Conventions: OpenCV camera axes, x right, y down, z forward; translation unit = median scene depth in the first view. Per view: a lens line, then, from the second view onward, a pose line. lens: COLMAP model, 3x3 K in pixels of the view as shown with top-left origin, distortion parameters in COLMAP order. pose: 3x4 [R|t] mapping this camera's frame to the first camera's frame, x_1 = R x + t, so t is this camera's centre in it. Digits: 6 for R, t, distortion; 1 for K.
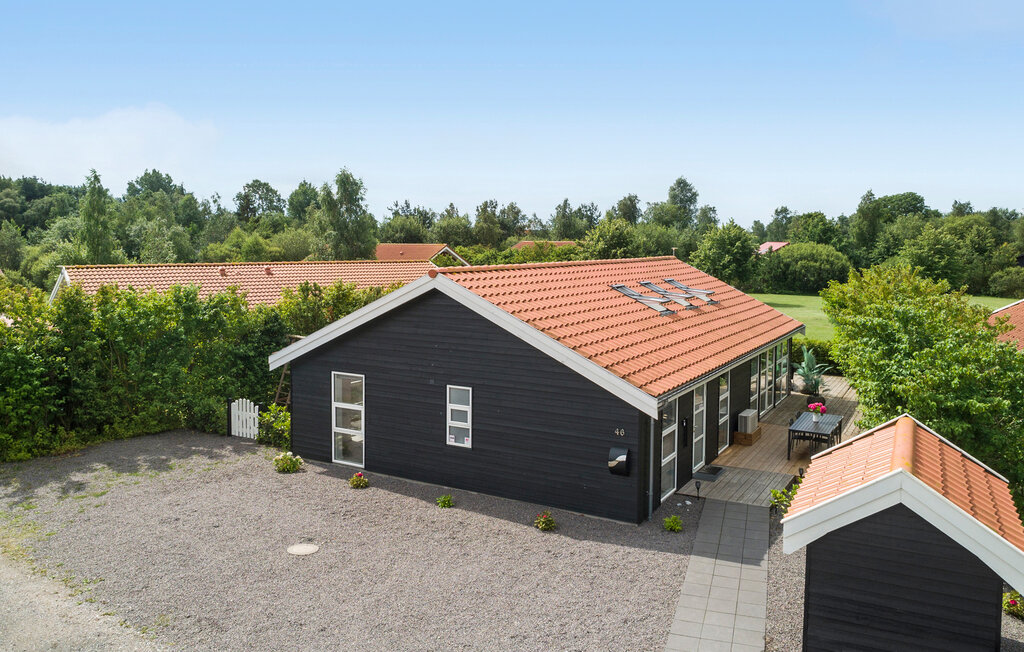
lens RADIAL K [[735.2, 0, 549.4], [0, 735.2, 302.1], [0, 0, 1]] dist [-0.015030, -0.001699]
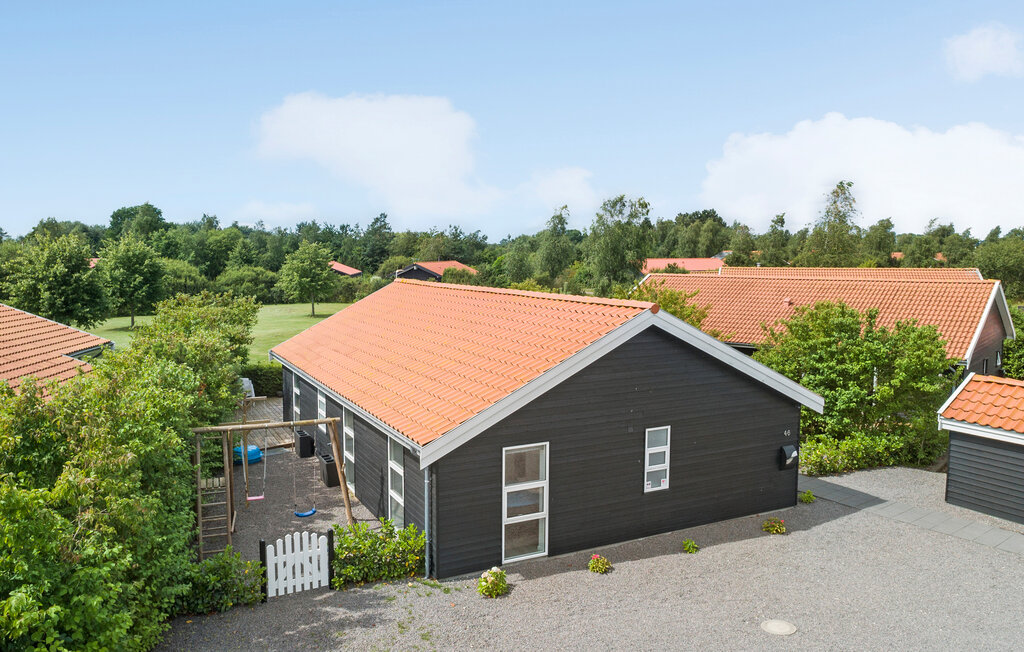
lens RADIAL K [[761.0, 0, 445.6], [0, 761.0, 342.9], [0, 0, 1]] dist [-0.024920, 0.004137]
pose [[0.615070, -0.106407, 0.781259, -0.249405], [0.078736, 0.994188, 0.073420, -0.020576], [-0.784531, 0.016355, 0.619874, 0.146528]]
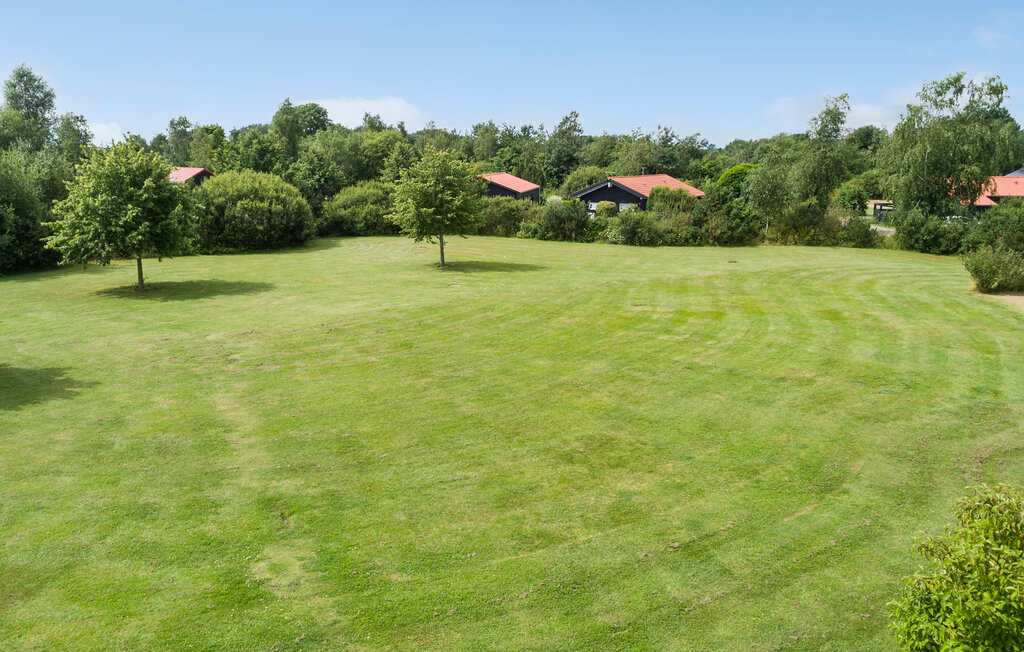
lens RADIAL K [[761.0, 0, 445.6], [0, 761.0, 342.9], [0, 0, 1]] dist [-0.024920, 0.004137]
pose [[0.791848, -0.153269, 0.591173, 0.084501], [0.058610, 0.982600, 0.176247, -0.049155], [-0.607899, -0.104912, 0.787053, 0.422714]]
